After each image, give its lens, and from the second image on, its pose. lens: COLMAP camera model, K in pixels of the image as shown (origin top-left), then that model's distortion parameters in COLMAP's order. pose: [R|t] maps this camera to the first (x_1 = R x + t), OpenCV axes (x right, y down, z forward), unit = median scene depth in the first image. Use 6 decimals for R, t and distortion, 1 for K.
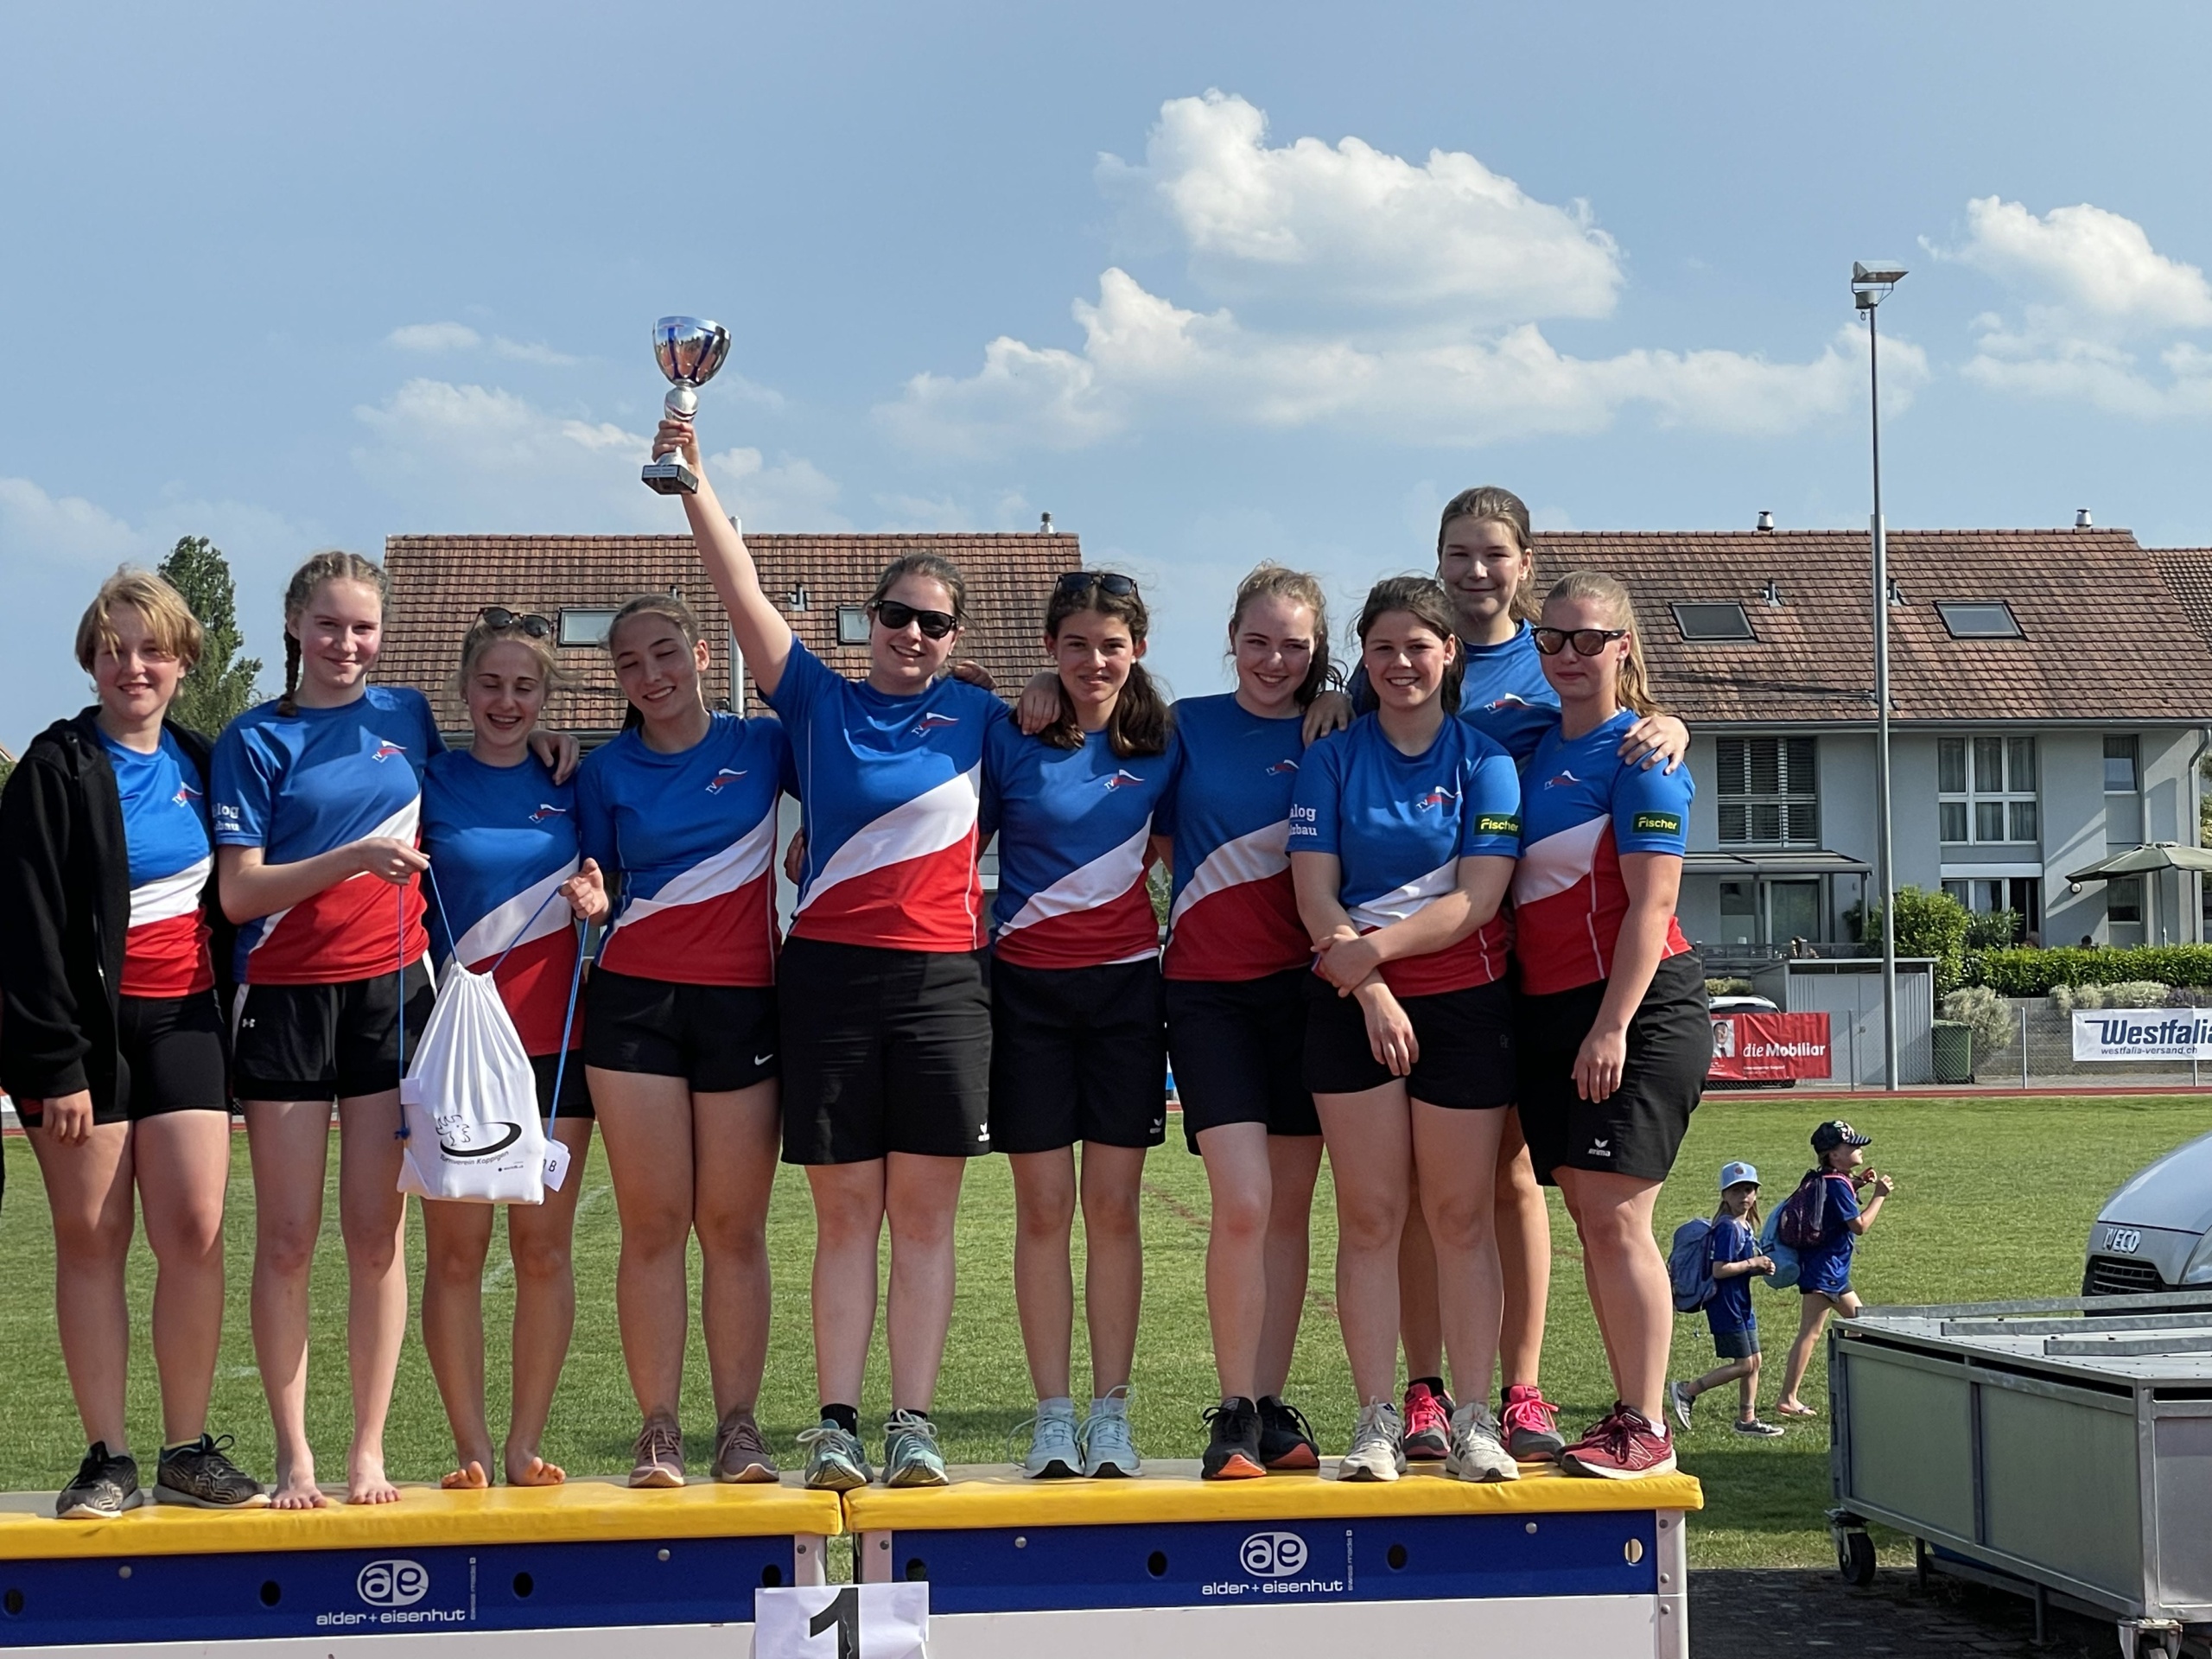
lens RADIAL K [[4409.1, 0, 1106.0], [0, 4409.1, 829.5], [0, 0, 1]] dist [-0.255815, 0.422422]
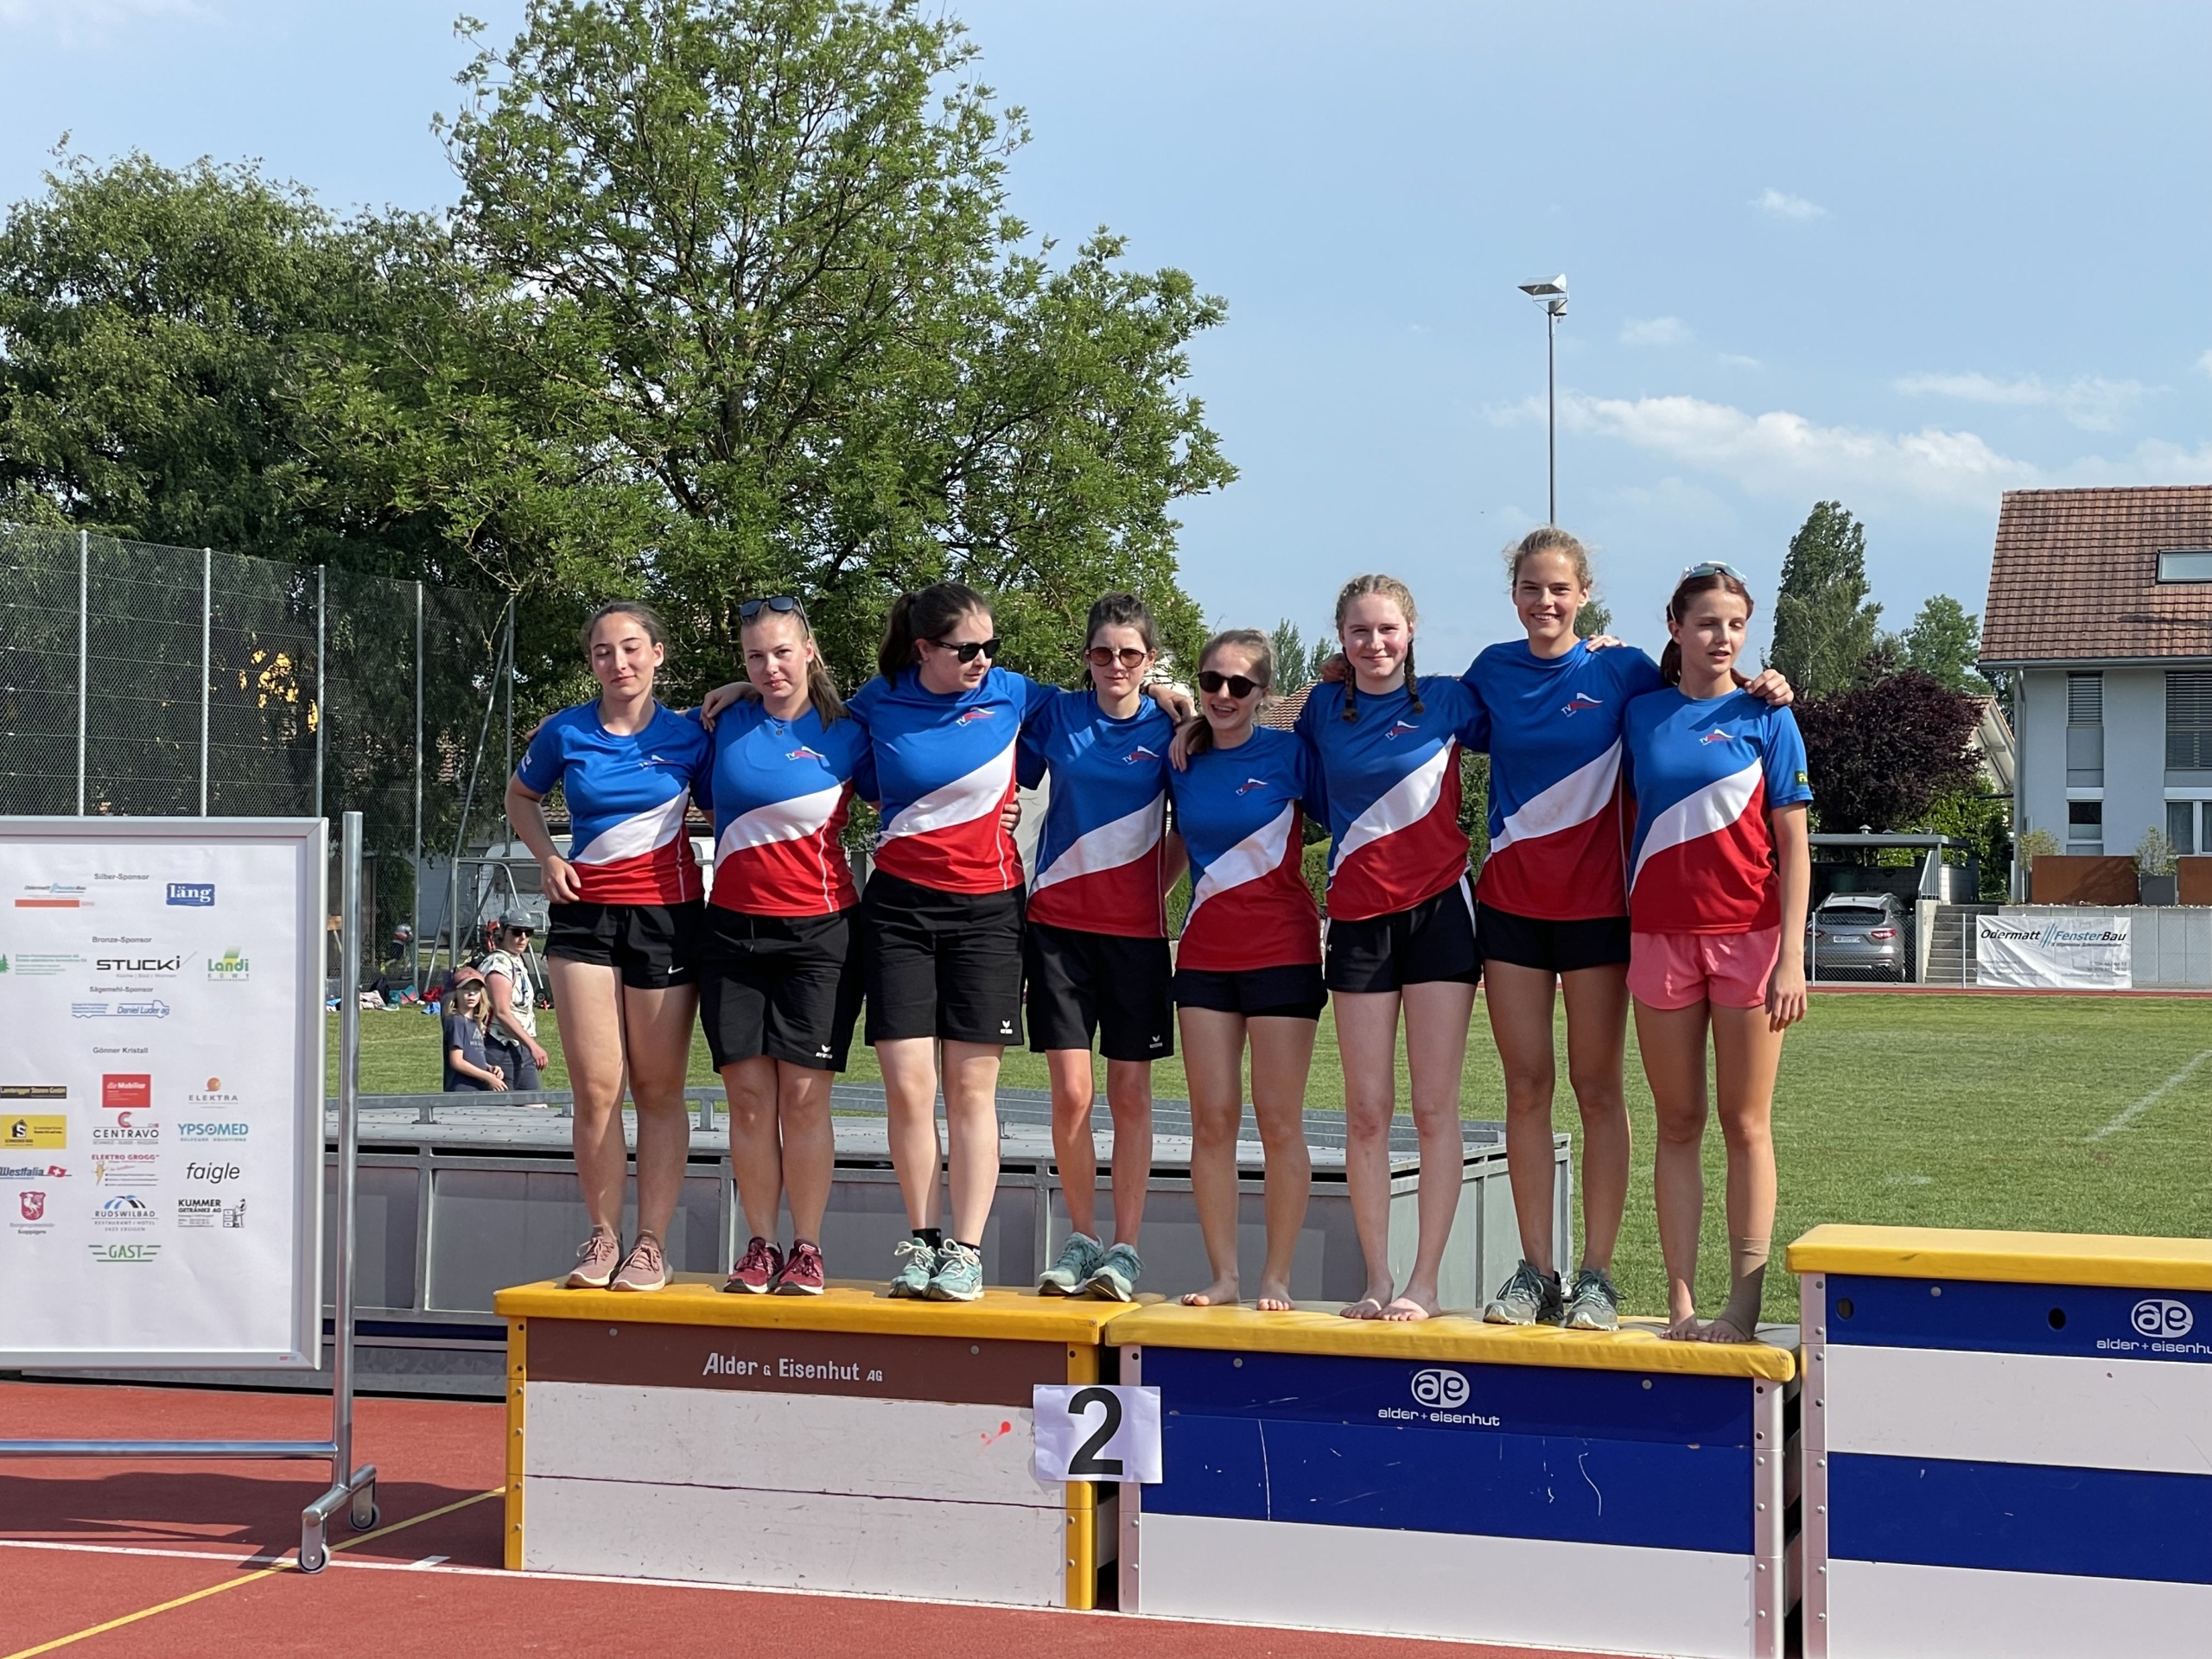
lens RADIAL K [[3732.7, 0, 1106.0], [0, 3732.7, 829.5], [0, 0, 1]] dist [0.012862, 0.027257]
pose [[0.876263, 0.013997, -0.481629, 0.157345], [-0.000548, 0.999606, 0.028053, -0.007019], [0.481832, -0.024318, 0.875926, 0.015050]]
